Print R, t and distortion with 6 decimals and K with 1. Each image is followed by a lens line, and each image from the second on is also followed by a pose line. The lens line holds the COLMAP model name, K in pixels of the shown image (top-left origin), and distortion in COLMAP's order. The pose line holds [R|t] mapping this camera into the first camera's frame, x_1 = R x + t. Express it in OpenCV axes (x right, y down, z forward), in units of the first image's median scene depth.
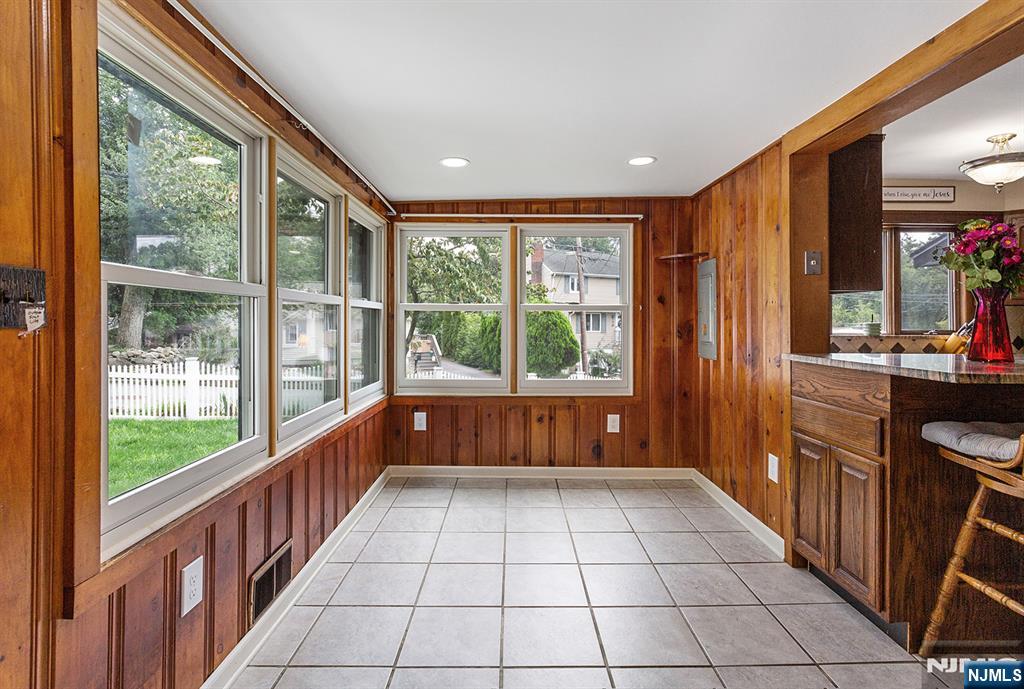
lens RADIAL K [[502.8, 0, 513.3], [0, 502.8, 337.0], [0, 0, 1]] dist [0.000442, 0.000202]
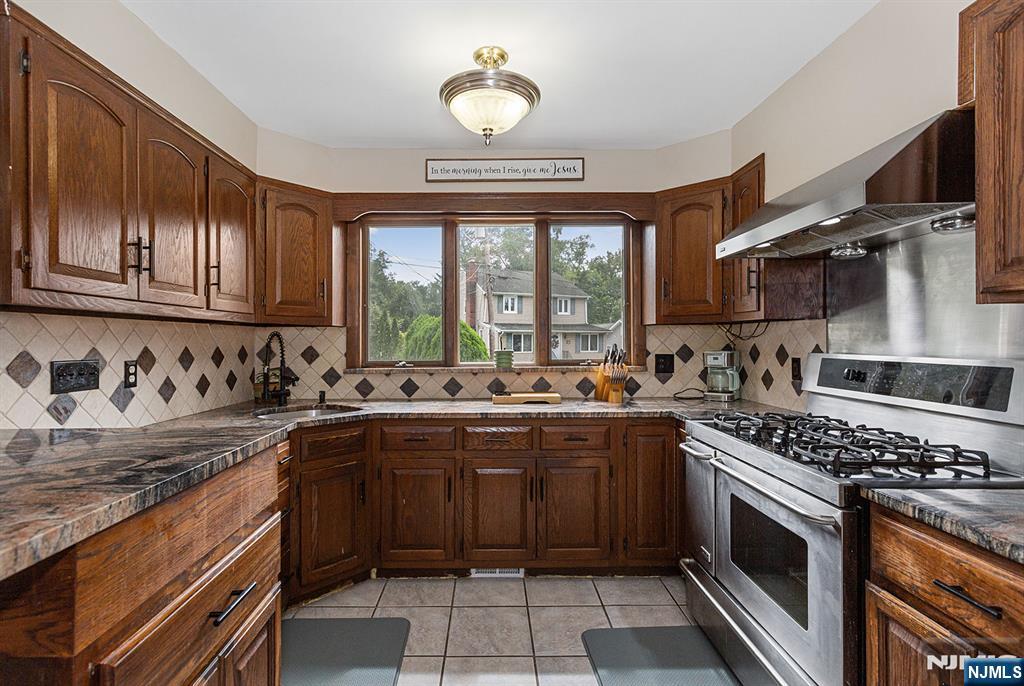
lens RADIAL K [[491.9, 0, 493.7], [0, 491.9, 336.7], [0, 0, 1]] dist [0.003120, 0.000720]
pose [[0.999934, -0.011429, 0.000635, 0.700590], [0.011445, 0.998957, -0.044210, -0.016432], [-0.000129, 0.044214, 0.999022, 0.294917]]
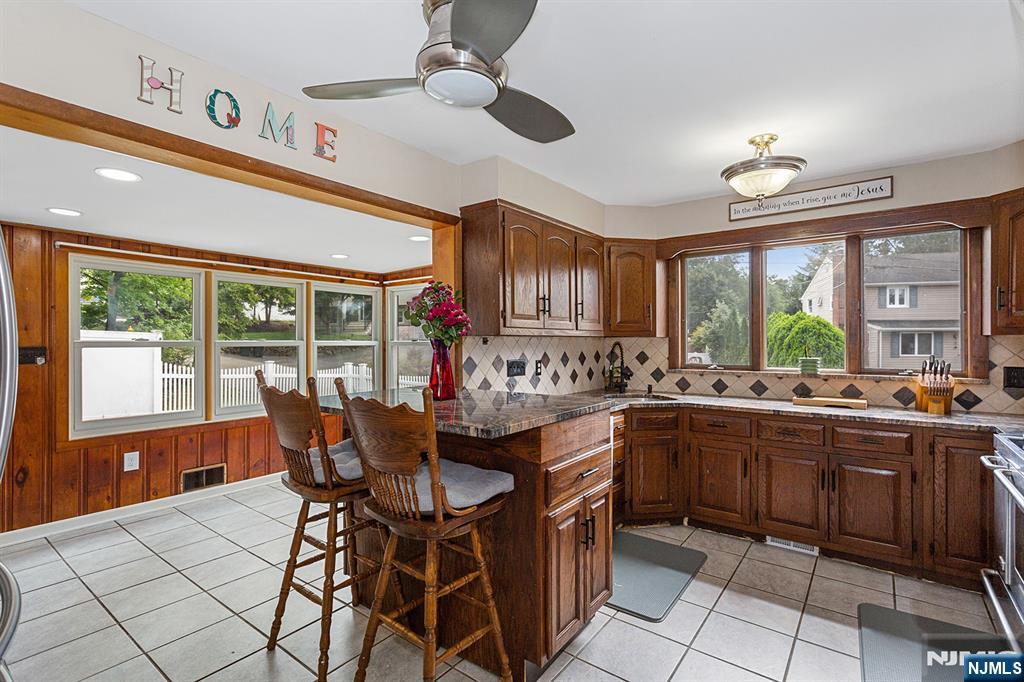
lens RADIAL K [[491.9, 0, 493.7], [0, 491.9, 334.7], [0, 0, 1]] dist [0.003120, 0.000720]
pose [[0.772451, -0.016218, -0.634867, 0.826728], [-0.013232, 0.999046, -0.041621, -0.025967], [0.634936, 0.040551, 0.771500, 0.069212]]
